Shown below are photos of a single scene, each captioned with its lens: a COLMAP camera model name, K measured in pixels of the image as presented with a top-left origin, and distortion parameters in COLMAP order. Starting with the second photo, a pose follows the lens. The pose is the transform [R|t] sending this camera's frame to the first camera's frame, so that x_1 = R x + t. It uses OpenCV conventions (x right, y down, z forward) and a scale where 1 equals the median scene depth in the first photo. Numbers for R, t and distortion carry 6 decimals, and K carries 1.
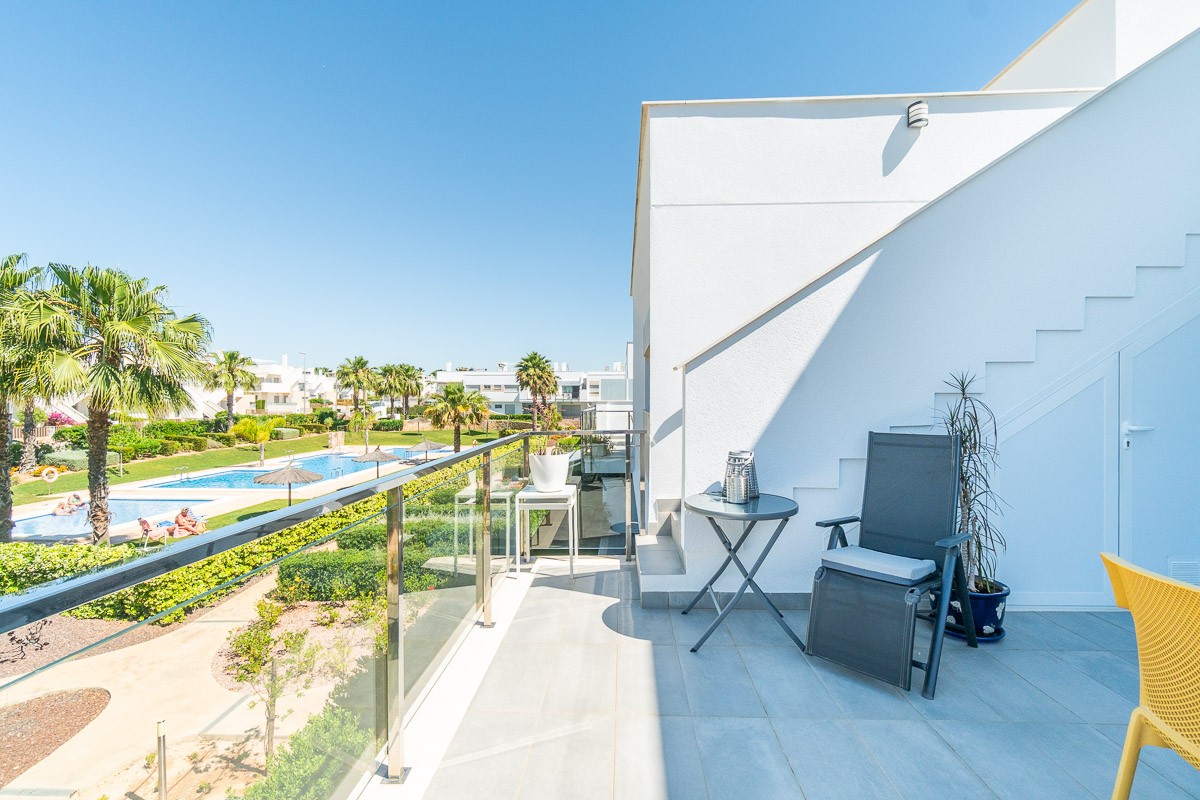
lens RADIAL K [[536.5, 0, 597.2], [0, 536.5, 400.8], [0, 0, 1]] dist [0.000877, 0.000239]
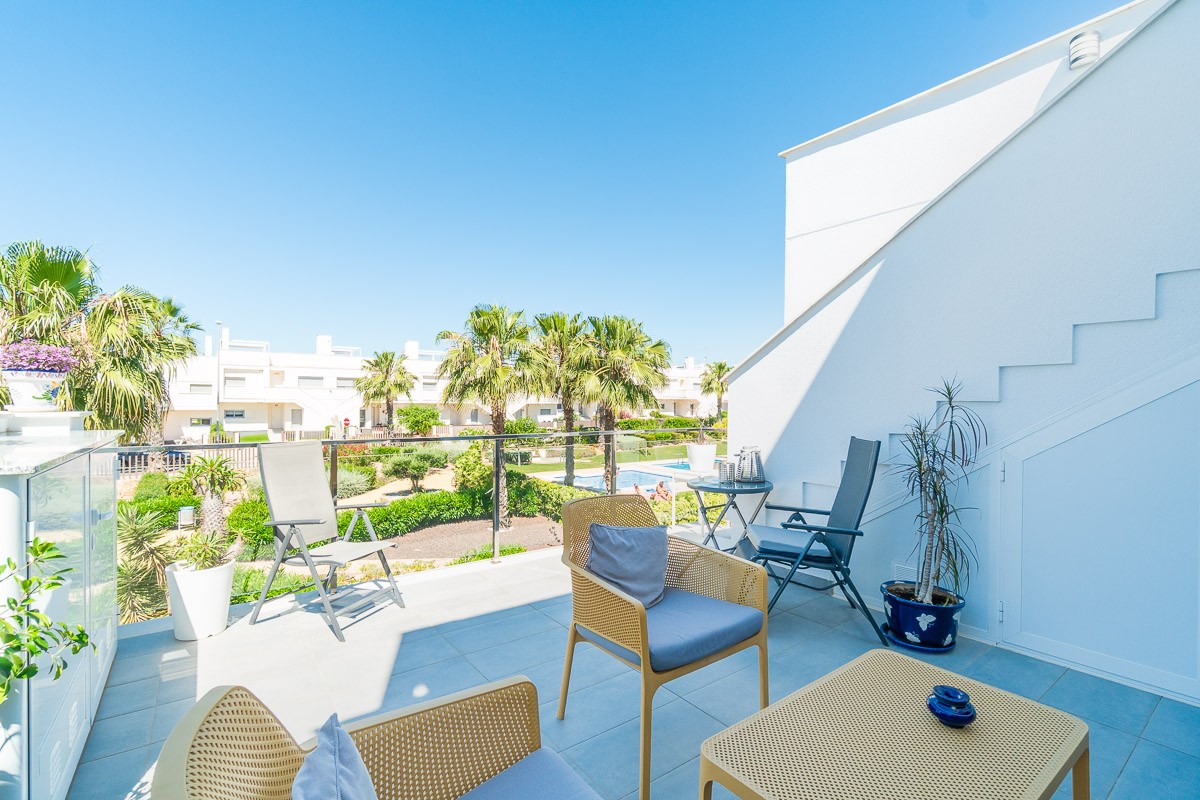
lens RADIAL K [[535.9, 0, 577.9], [0, 535.9, 401.2], [0, 0, 1]] dist [-0.001082, -0.000163]
pose [[0.620230, 0.006381, -0.784394, 0.223574], [-0.010746, 0.999942, -0.000363, -0.001640], [0.784346, 0.008655, 0.620263, -0.022935]]
